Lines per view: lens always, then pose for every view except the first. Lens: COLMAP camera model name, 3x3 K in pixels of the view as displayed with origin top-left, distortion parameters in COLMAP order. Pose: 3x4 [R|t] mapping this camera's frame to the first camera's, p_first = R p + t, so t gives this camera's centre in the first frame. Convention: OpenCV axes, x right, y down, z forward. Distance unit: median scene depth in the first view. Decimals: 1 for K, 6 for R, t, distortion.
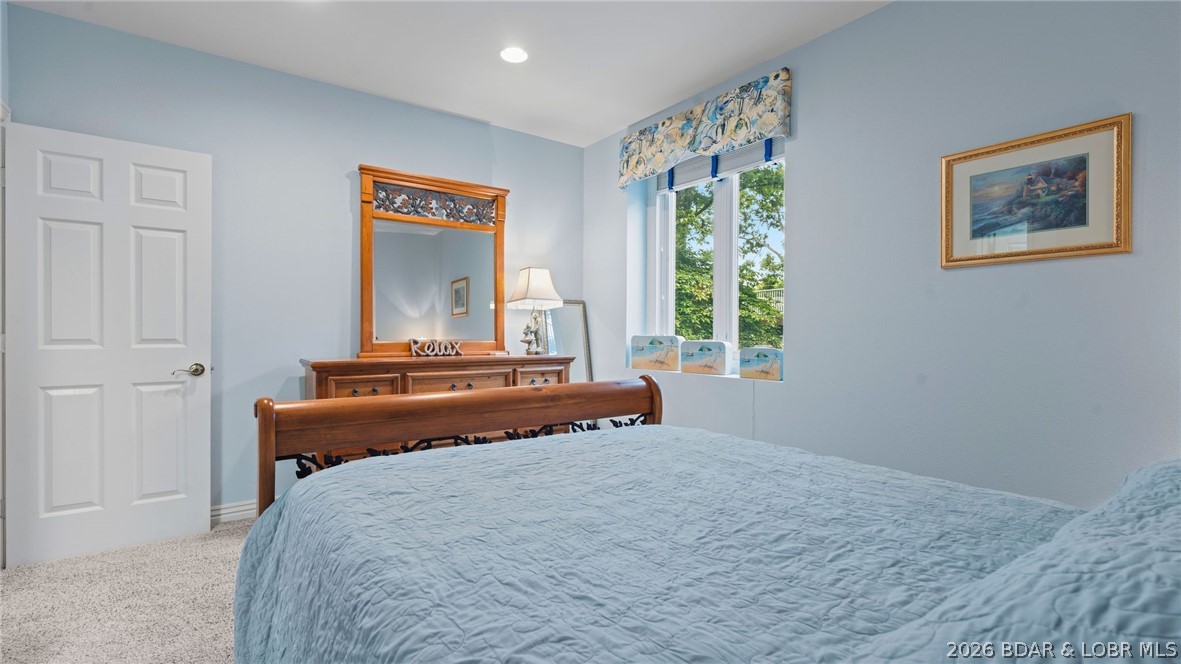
lens RADIAL K [[533.7, 0, 579.0], [0, 533.7, 333.2], [0, 0, 1]] dist [-0.013946, 0.003542]
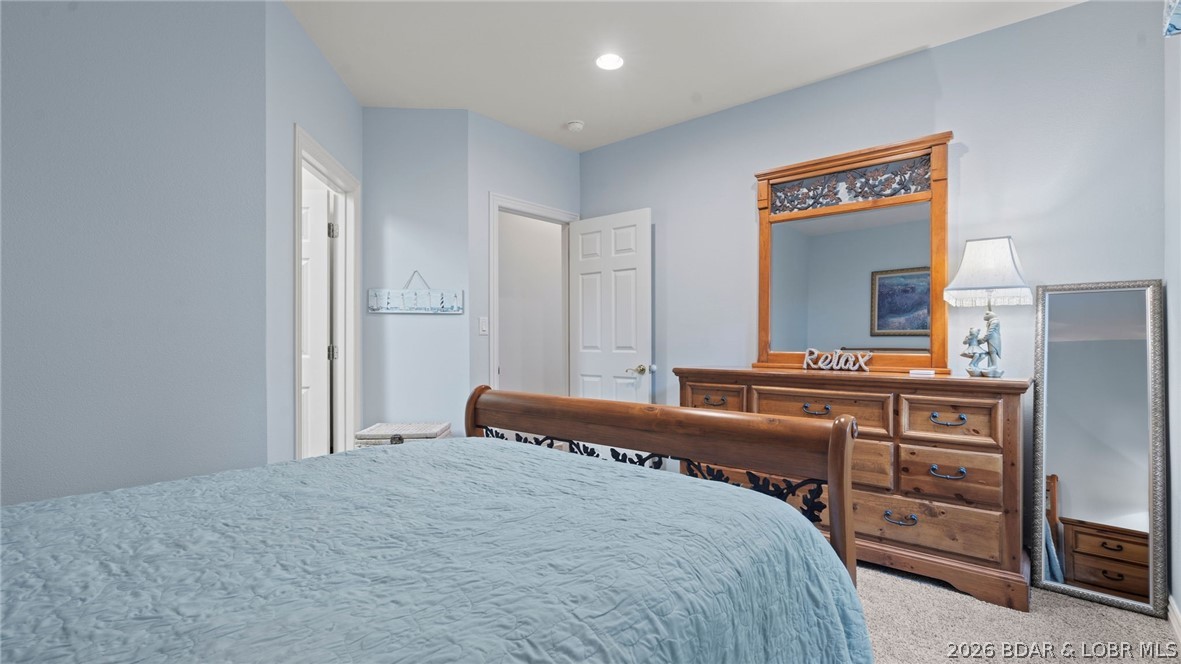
lens RADIAL K [[533.7, 0, 580.6], [0, 533.7, 323.1], [0, 0, 1]] dist [-0.013946, 0.003542]
pose [[0.211691, -0.041461, -0.976457, 0.465457], [-0.008672, 0.998981, -0.044297, 0.010089], [0.977298, 0.017845, 0.211115, 0.460701]]
